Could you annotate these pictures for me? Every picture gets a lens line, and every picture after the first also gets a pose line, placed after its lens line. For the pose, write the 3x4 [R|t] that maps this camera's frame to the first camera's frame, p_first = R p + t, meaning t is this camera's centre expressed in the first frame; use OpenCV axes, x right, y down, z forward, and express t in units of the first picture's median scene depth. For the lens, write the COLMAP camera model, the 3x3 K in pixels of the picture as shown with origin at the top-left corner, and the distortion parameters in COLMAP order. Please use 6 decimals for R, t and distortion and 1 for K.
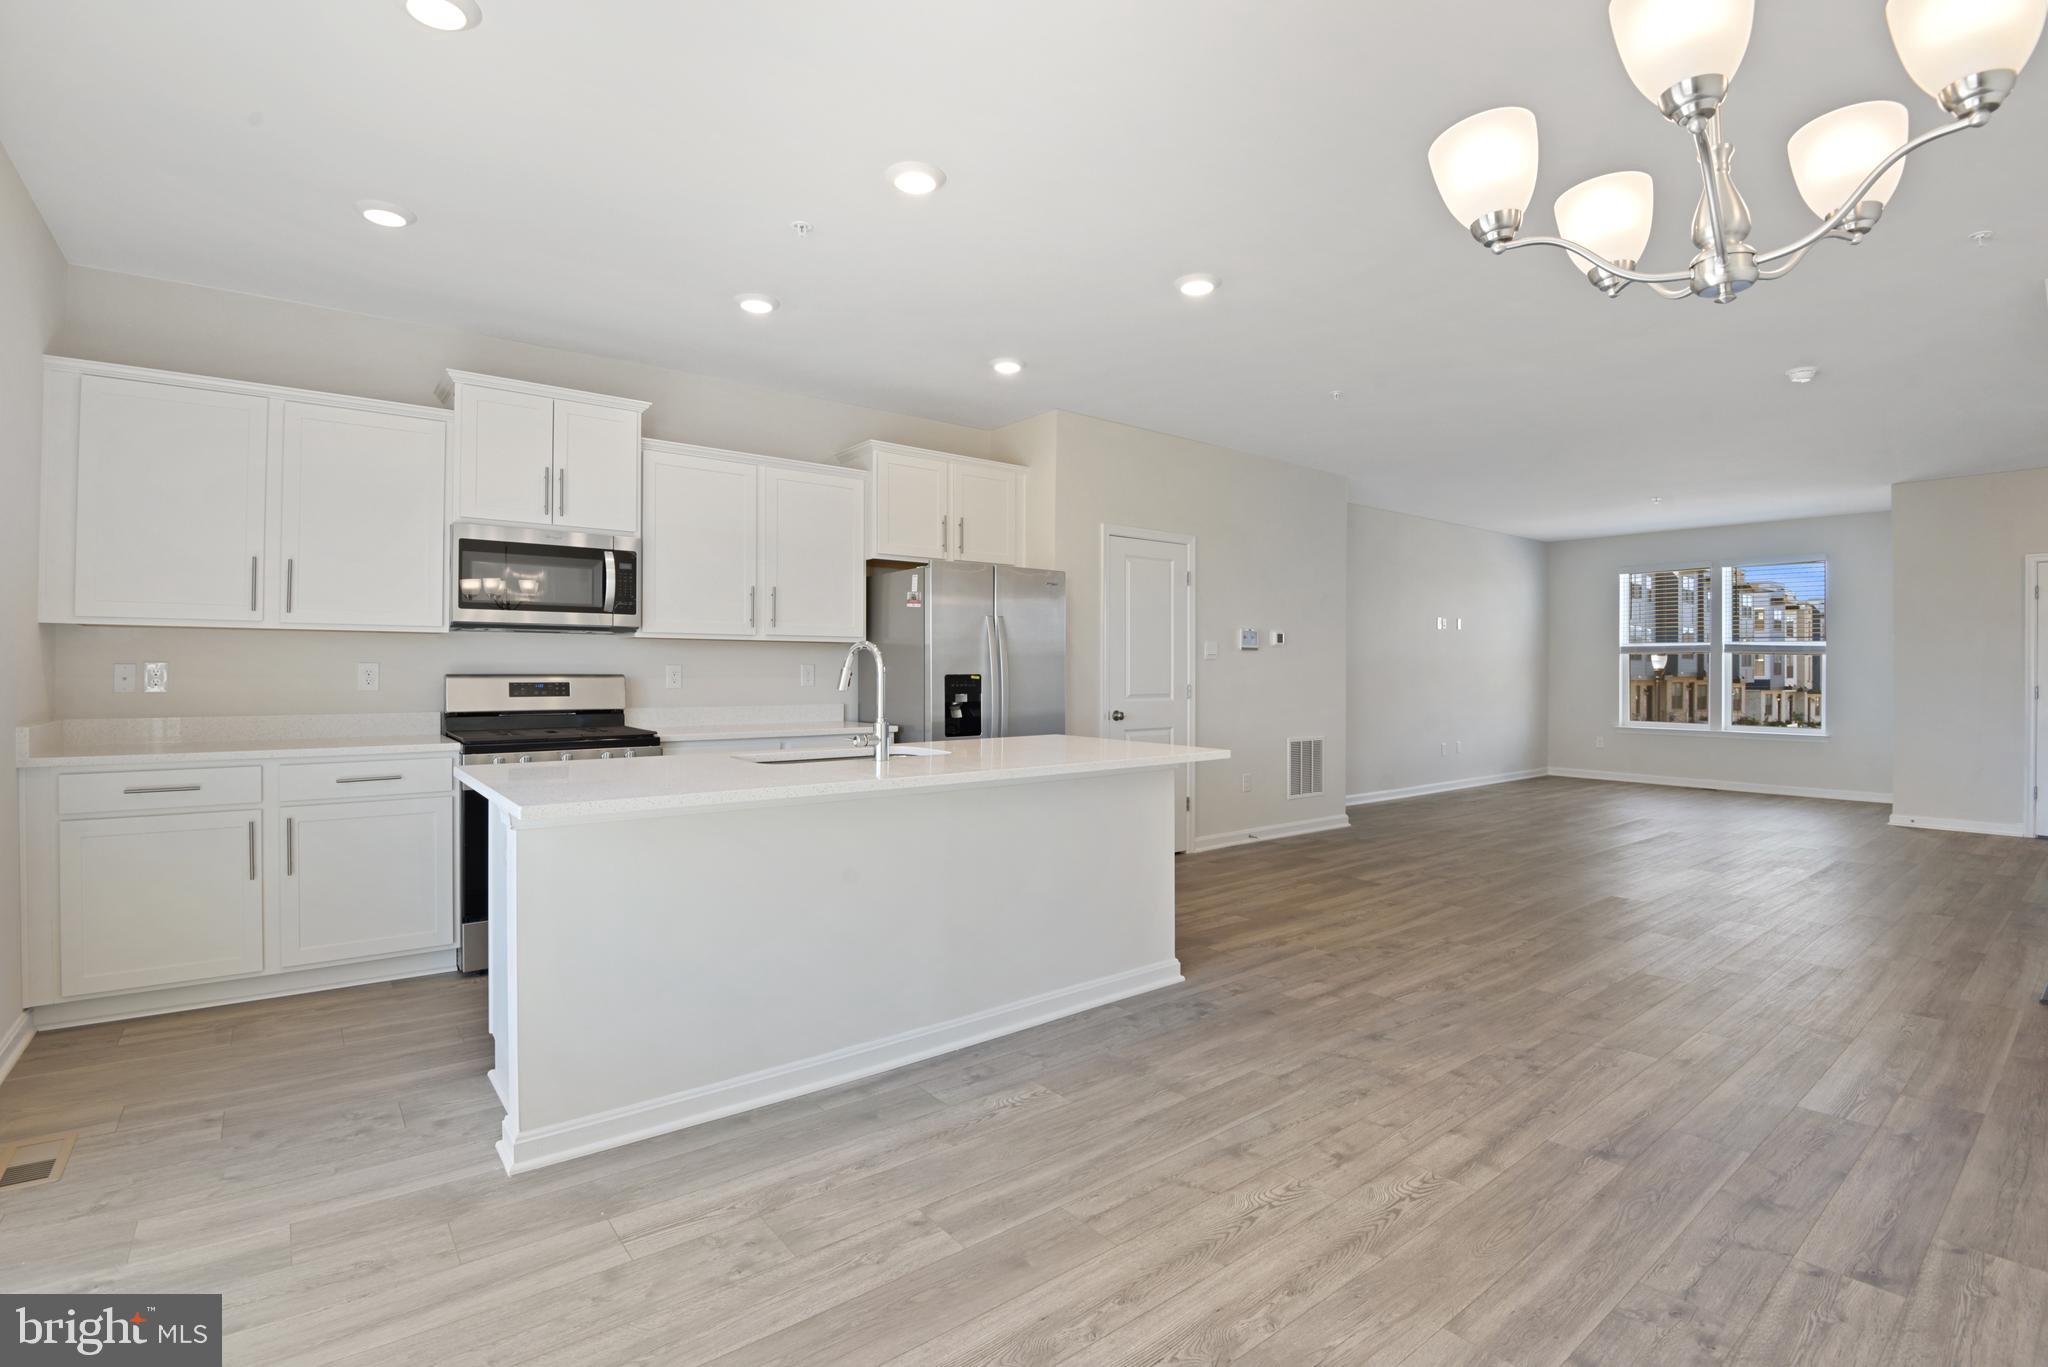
lens RADIAL K [[948.2, 0, 1021.5], [0, 948.2, 671.2], [0, 0, 1]] dist [0.000113, -0.025415]
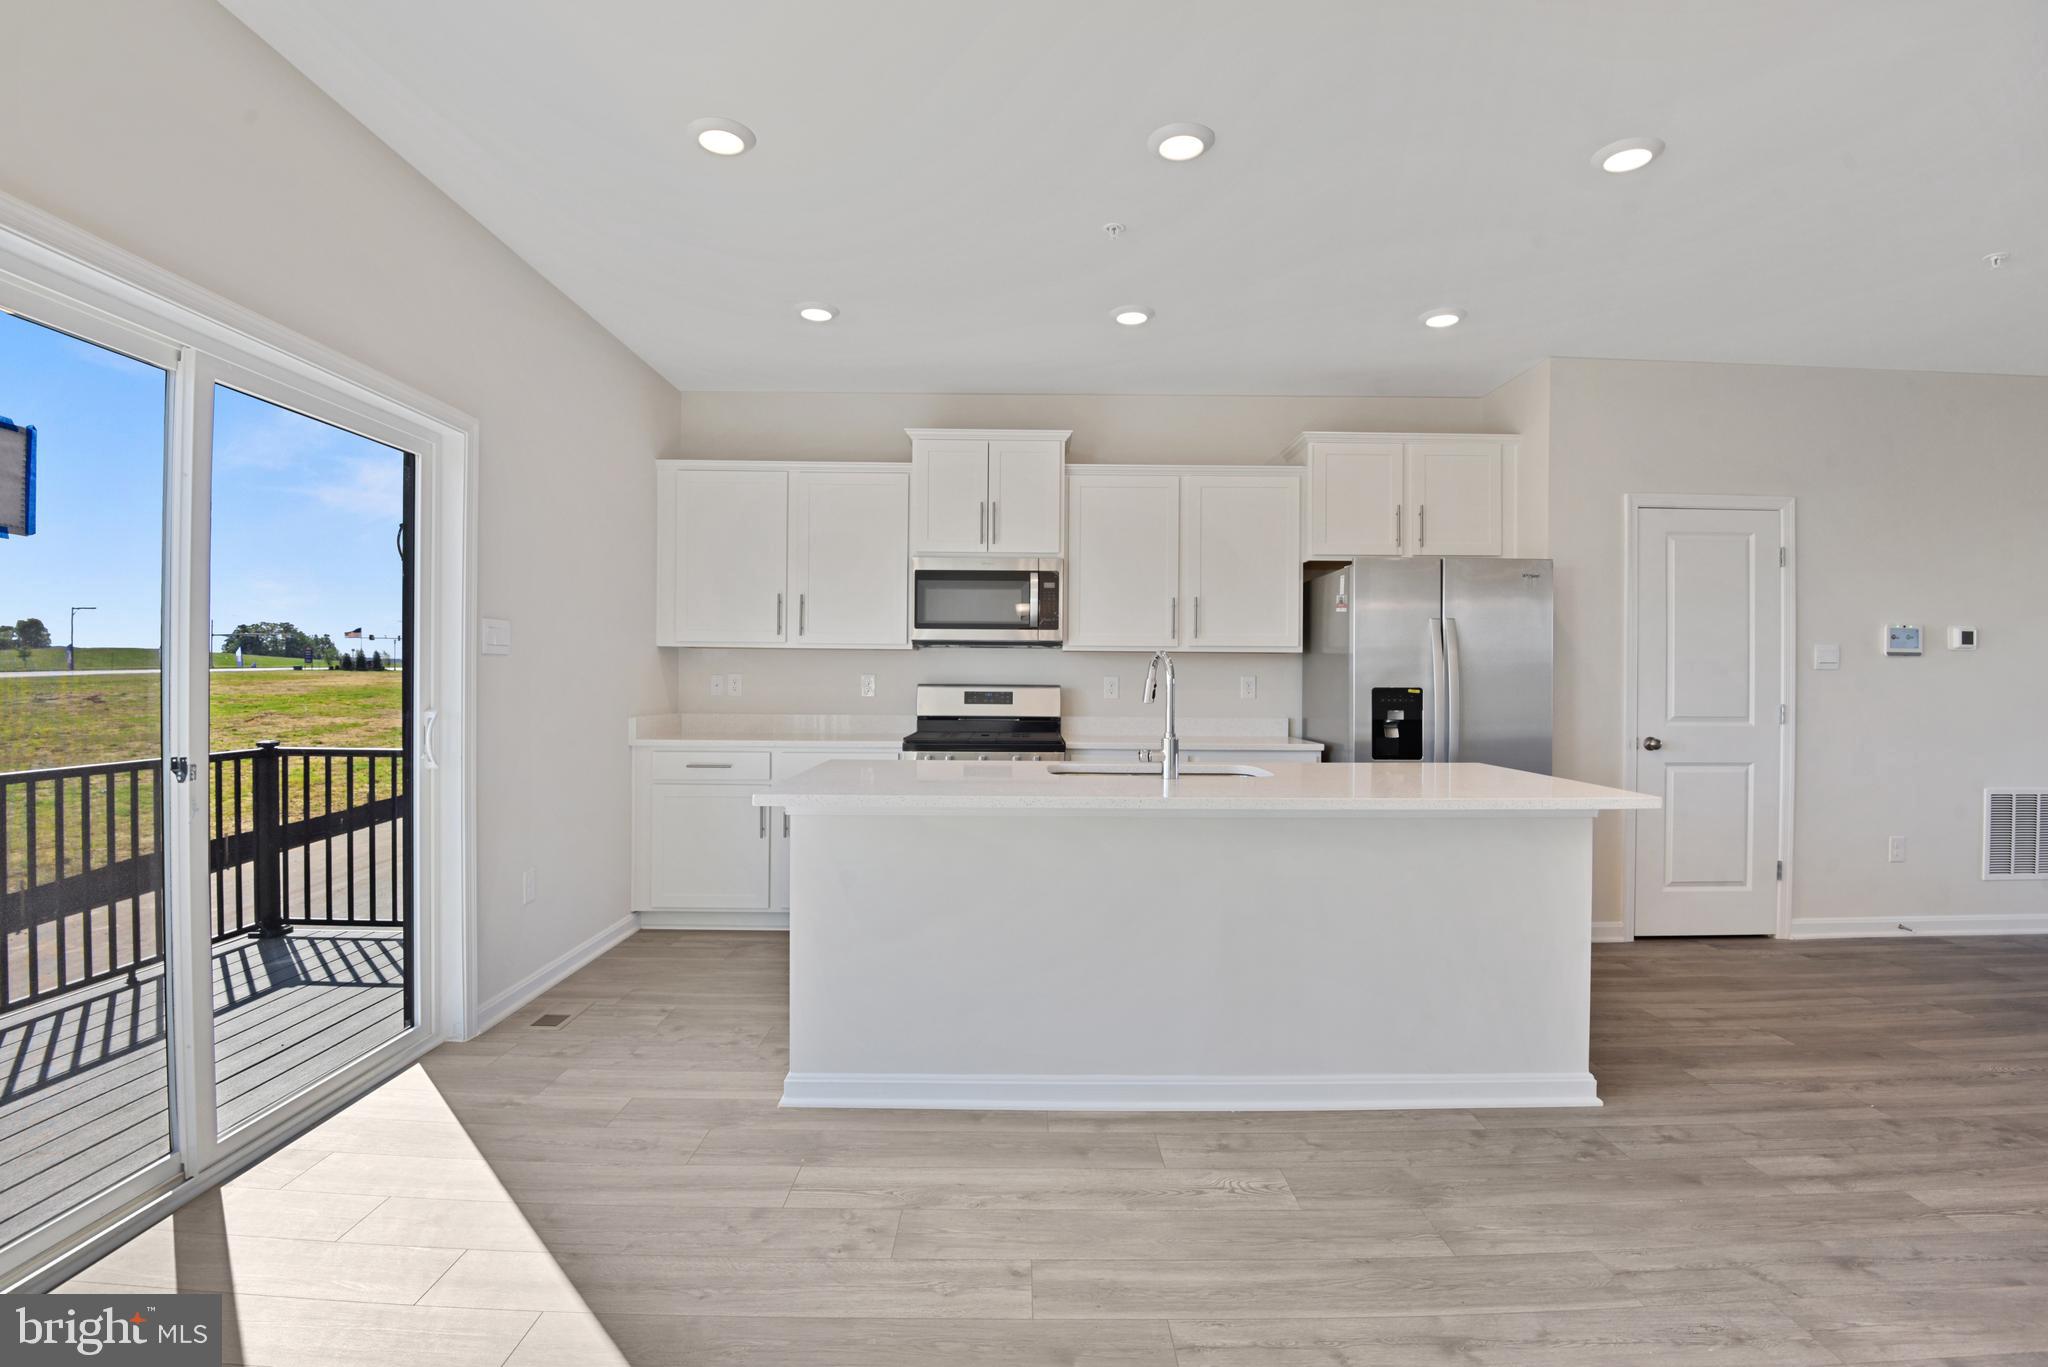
lens RADIAL K [[947.2, 0, 1024.0], [0, 947.2, 683.5], [0, 0, 1]] dist [-0.015270, -0.014740]
pose [[0.791300, 0.005091, -0.611406, 0.255196], [-0.004924, 0.999986, 0.001954, -0.000624], [0.611408, 0.001464, 0.791314, 0.148727]]
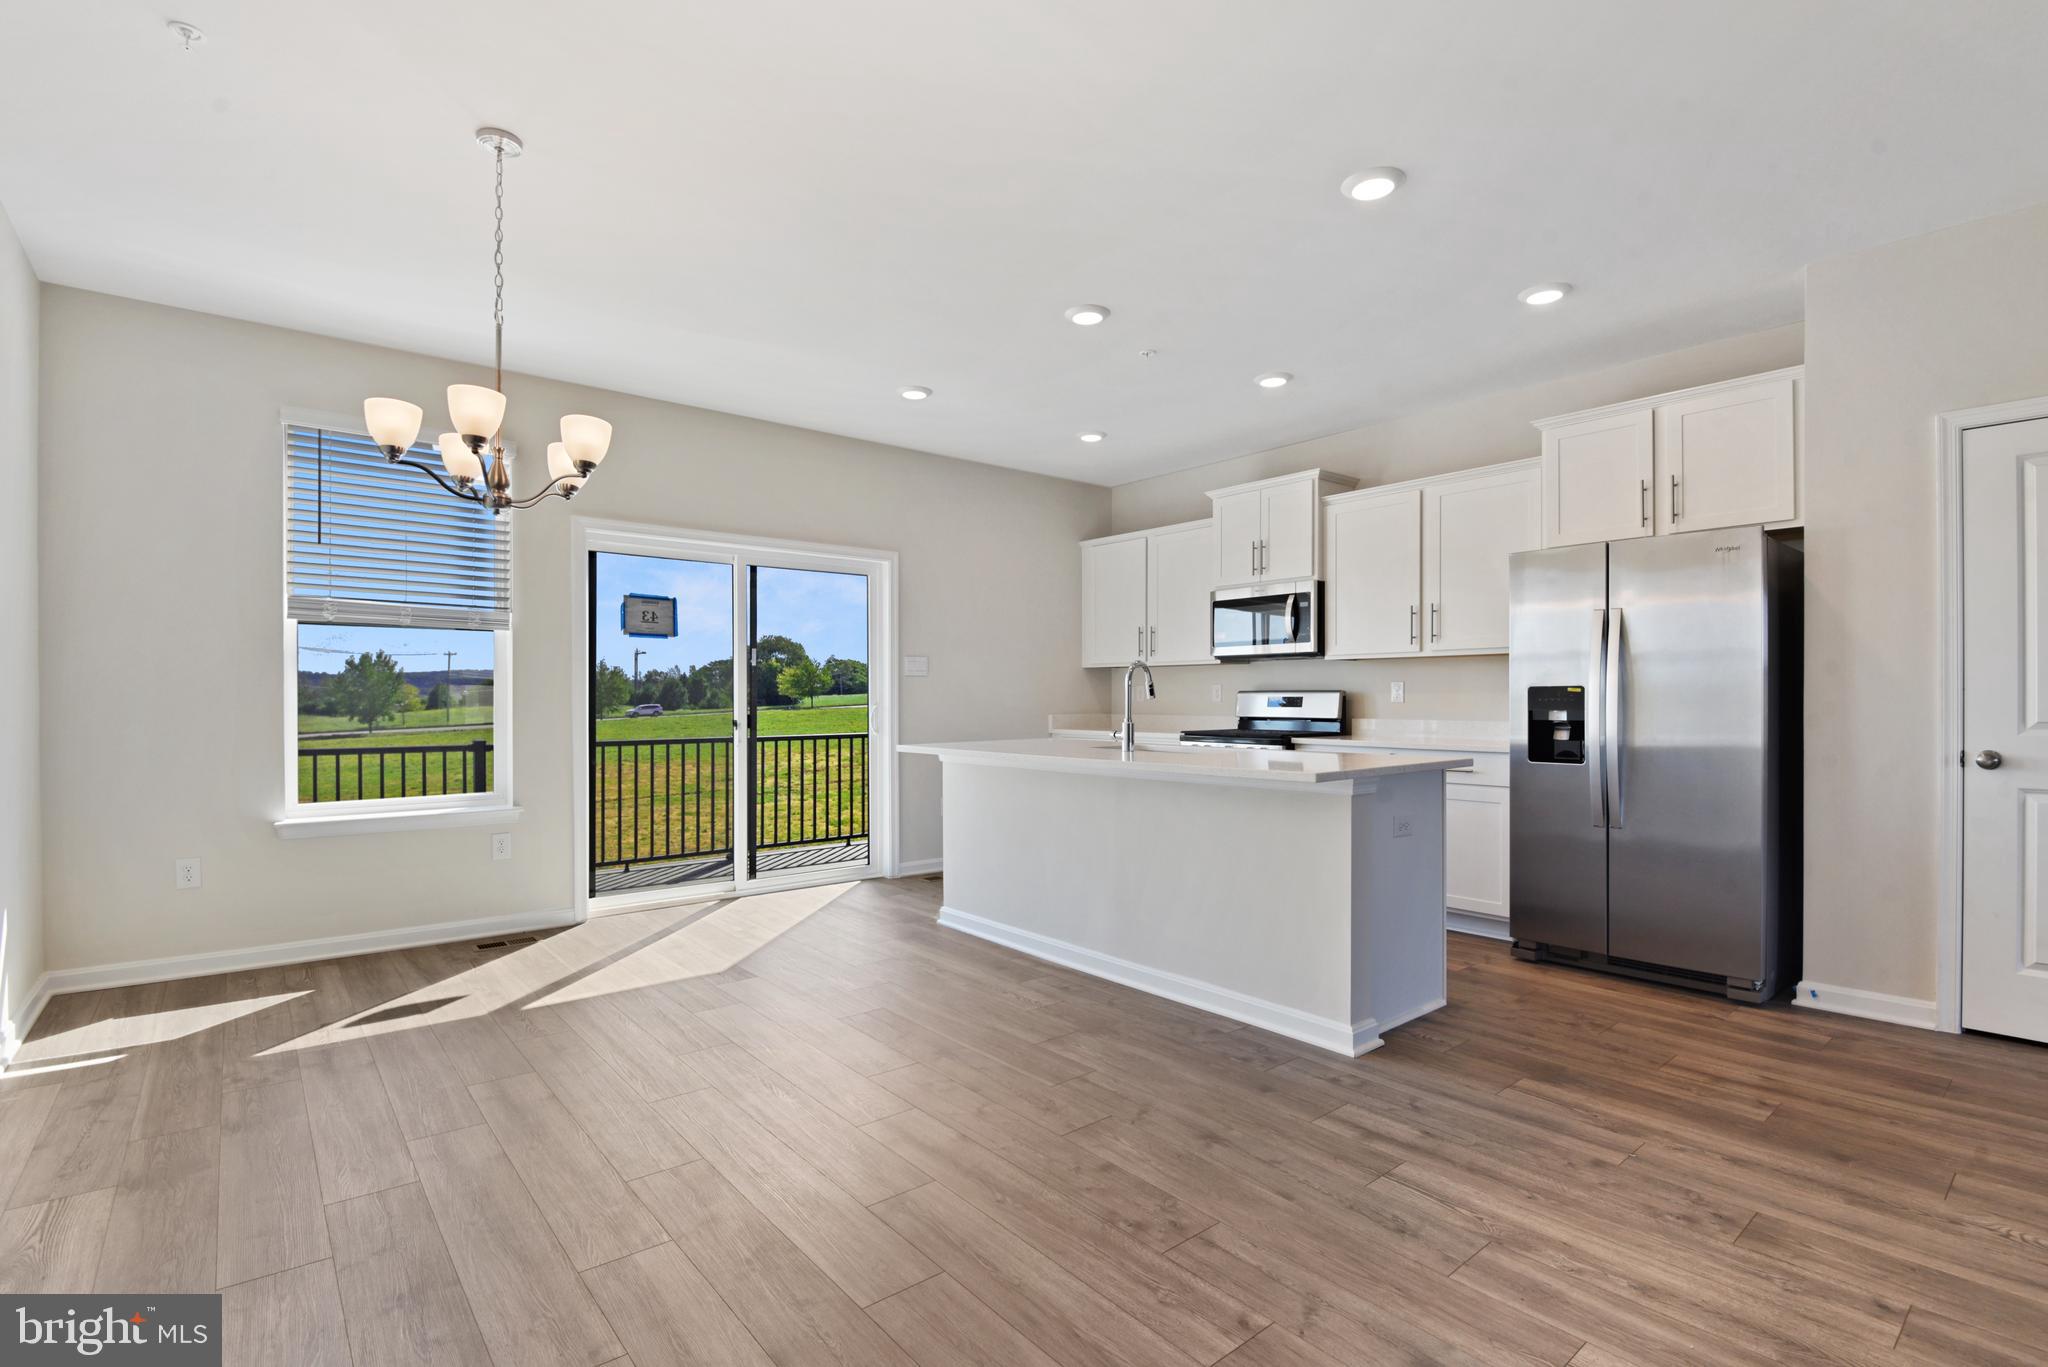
lens RADIAL K [[932.3, 0, 1018.7], [0, 932.3, 702.0], [0, 0, 1]] dist [-0.001669, -0.015123]
pose [[0.024807, 0.002343, -0.999690, 0.947334], [0.000628, 0.999997, 0.002360, 0.019358], [0.999692, -0.000687, 0.024805, 0.682431]]
